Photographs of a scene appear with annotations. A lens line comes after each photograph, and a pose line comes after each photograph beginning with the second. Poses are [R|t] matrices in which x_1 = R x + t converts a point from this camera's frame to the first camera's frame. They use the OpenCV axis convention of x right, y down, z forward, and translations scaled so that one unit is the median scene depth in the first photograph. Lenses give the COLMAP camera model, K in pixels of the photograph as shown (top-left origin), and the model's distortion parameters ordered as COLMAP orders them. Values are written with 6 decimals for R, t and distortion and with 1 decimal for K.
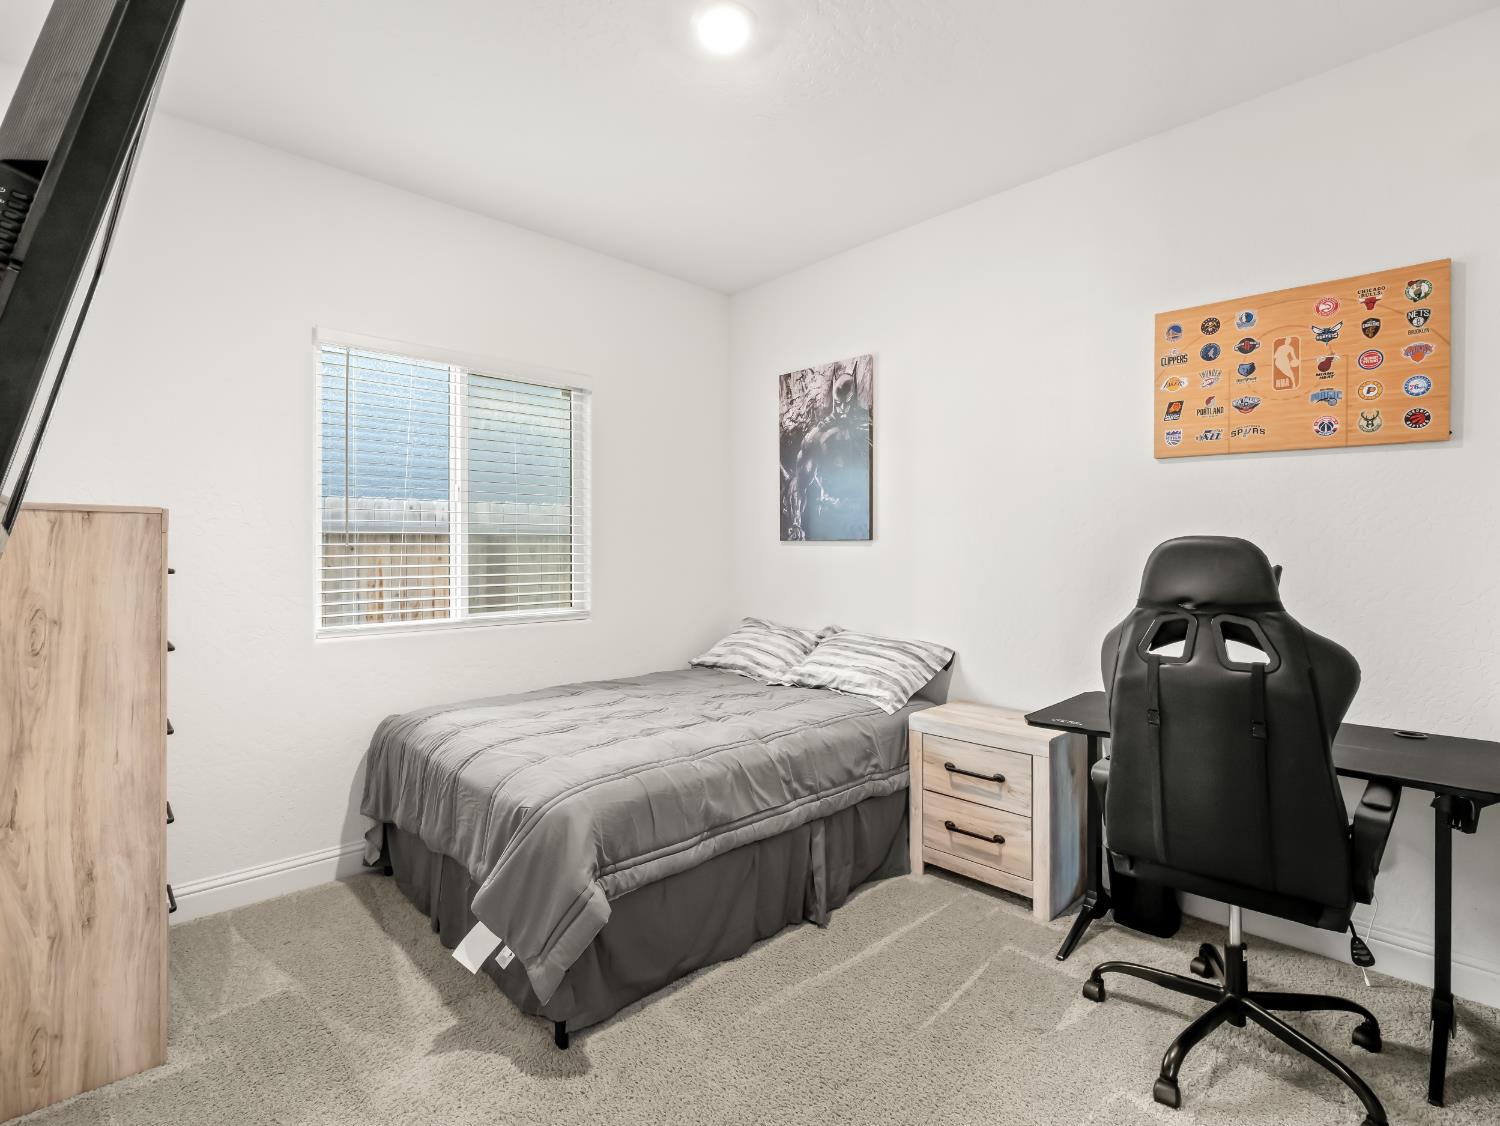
lens RADIAL K [[725.3, 0, 740.8], [0, 725.3, 561.3], [0, 0, 1]] dist [-0.006258, -0.000568]
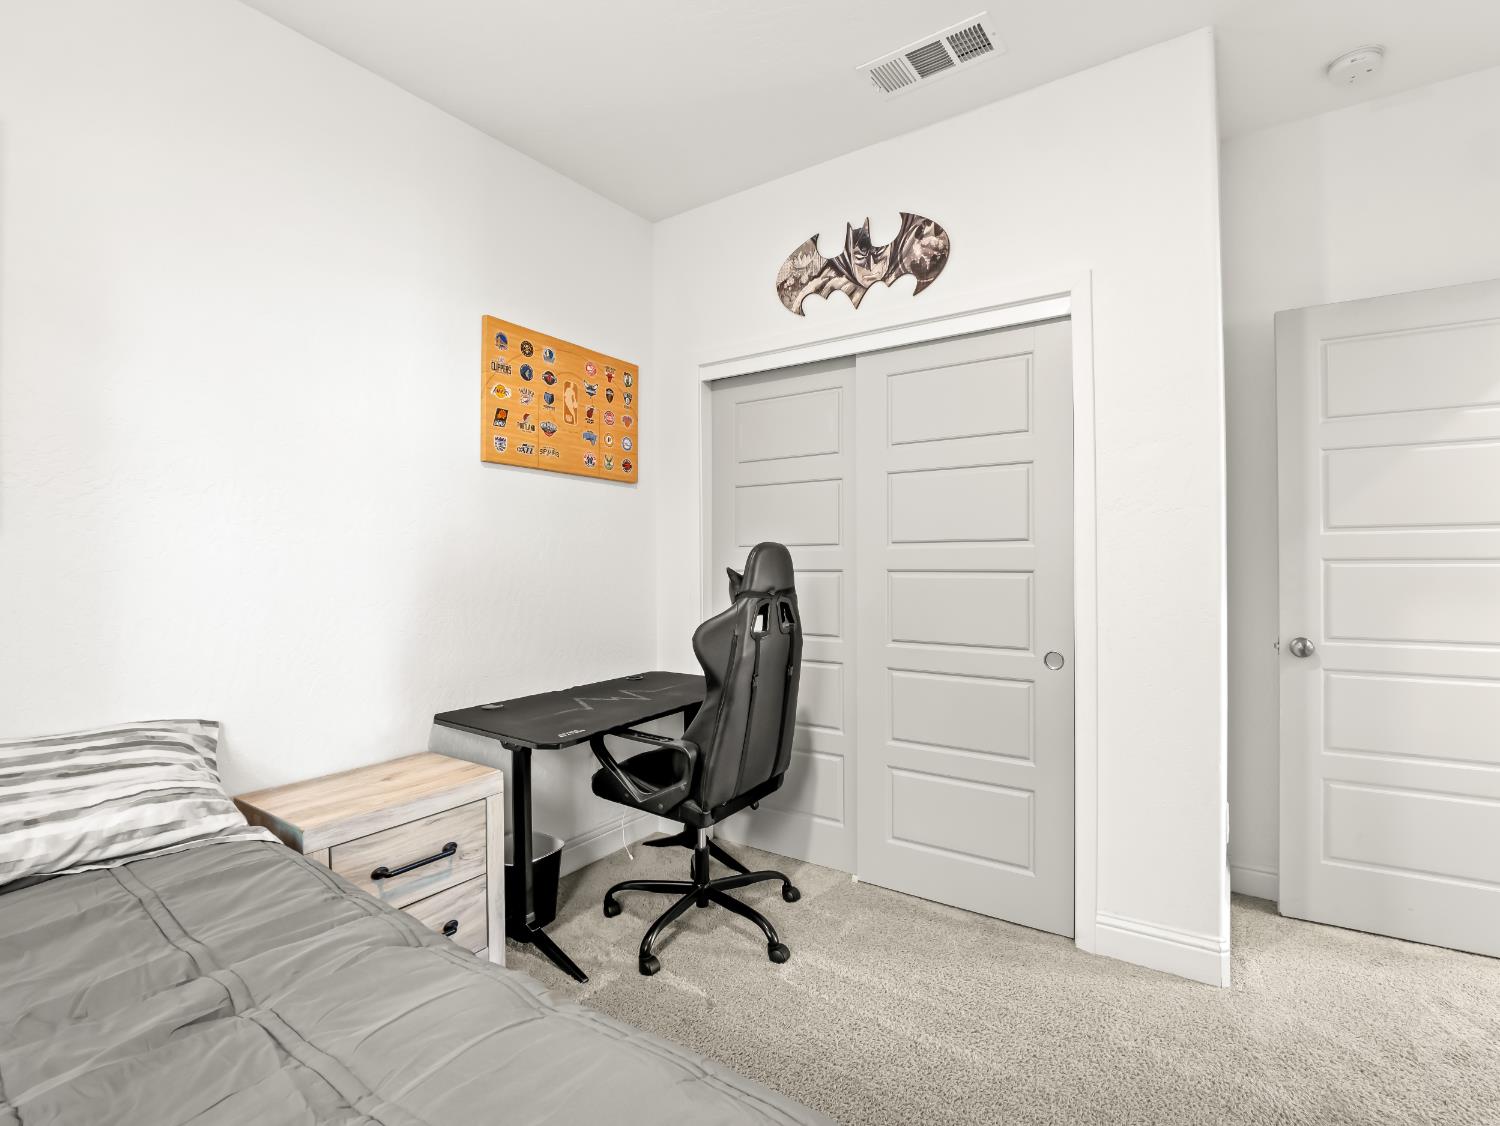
lens RADIAL K [[725.3, 0, 740.8], [0, 725.3, 561.3], [0, 0, 1]] dist [-0.006258, -0.000568]
pose [[-0.186846, -0.009445, 0.982344, -0.476973], [0.011870, 0.999859, 0.011872, -0.013260], [-0.982318, 0.013878, -0.186708, 0.868907]]
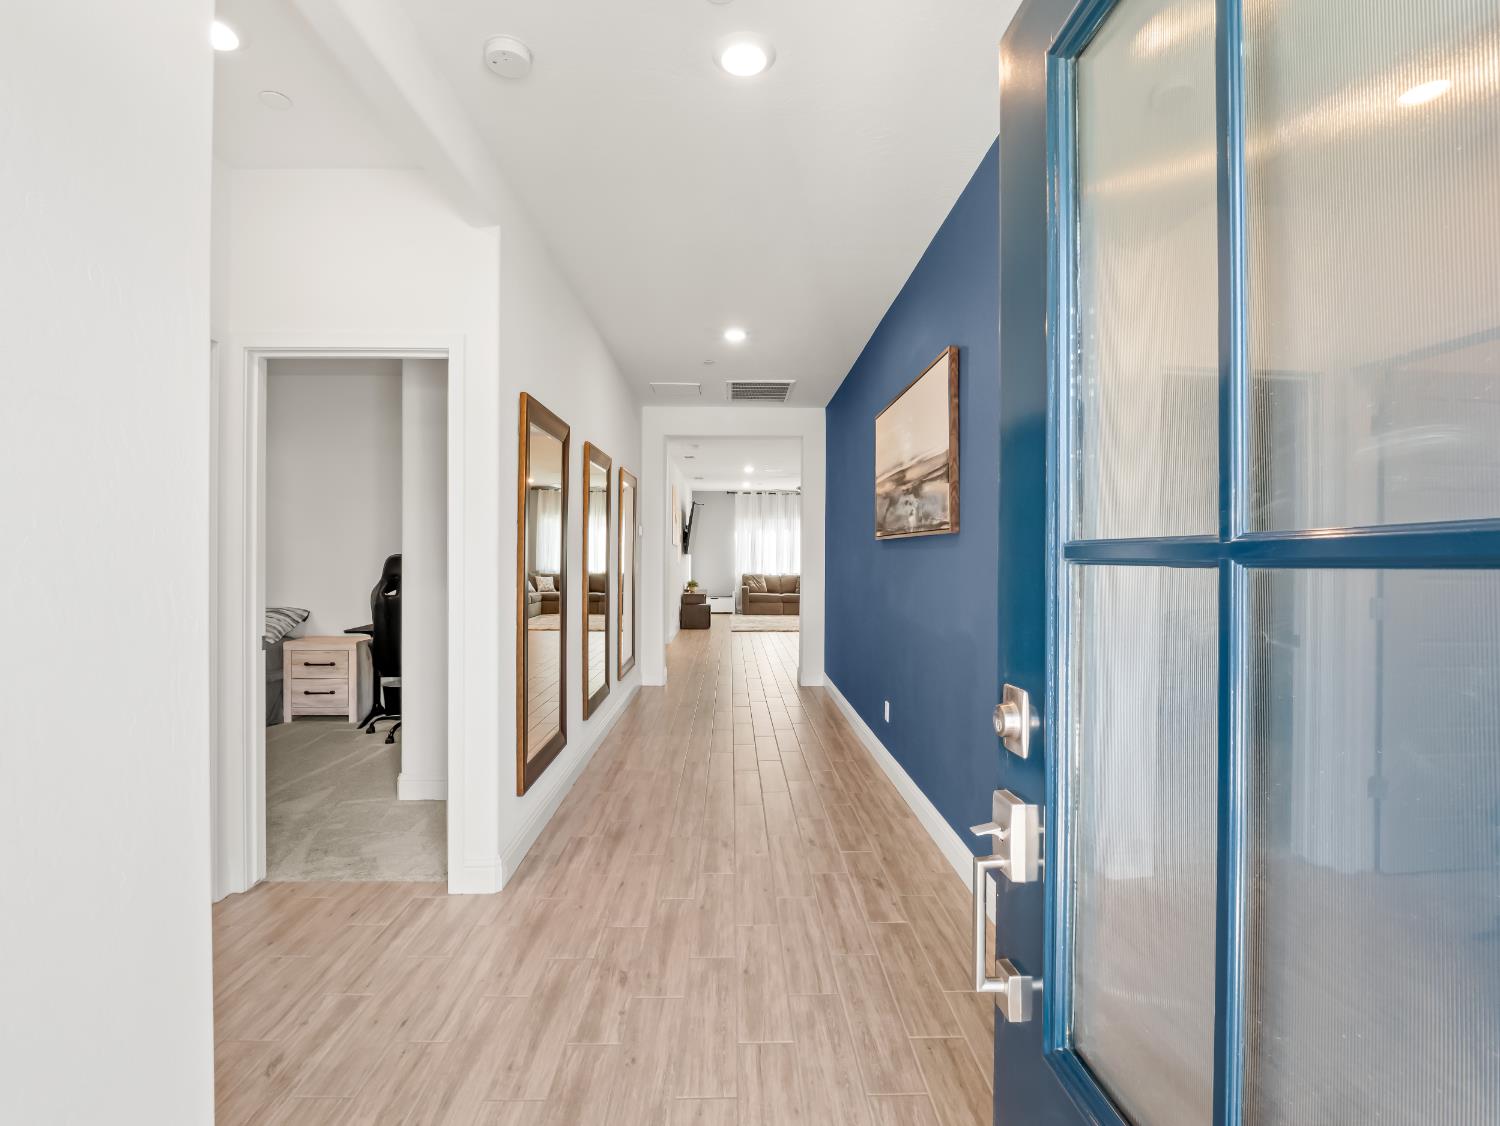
lens RADIAL K [[728.3, 0, 740.2], [0, 728.3, 564.6], [0, 0, 1]] dist [-0.011997, -0.001445]
pose [[0.679846, 0.001719, 0.733353, -0.415405], [0.004793, 0.999965, -0.006787, 0.026237], [-0.733340, 0.008130, 0.679814, -1.408817]]
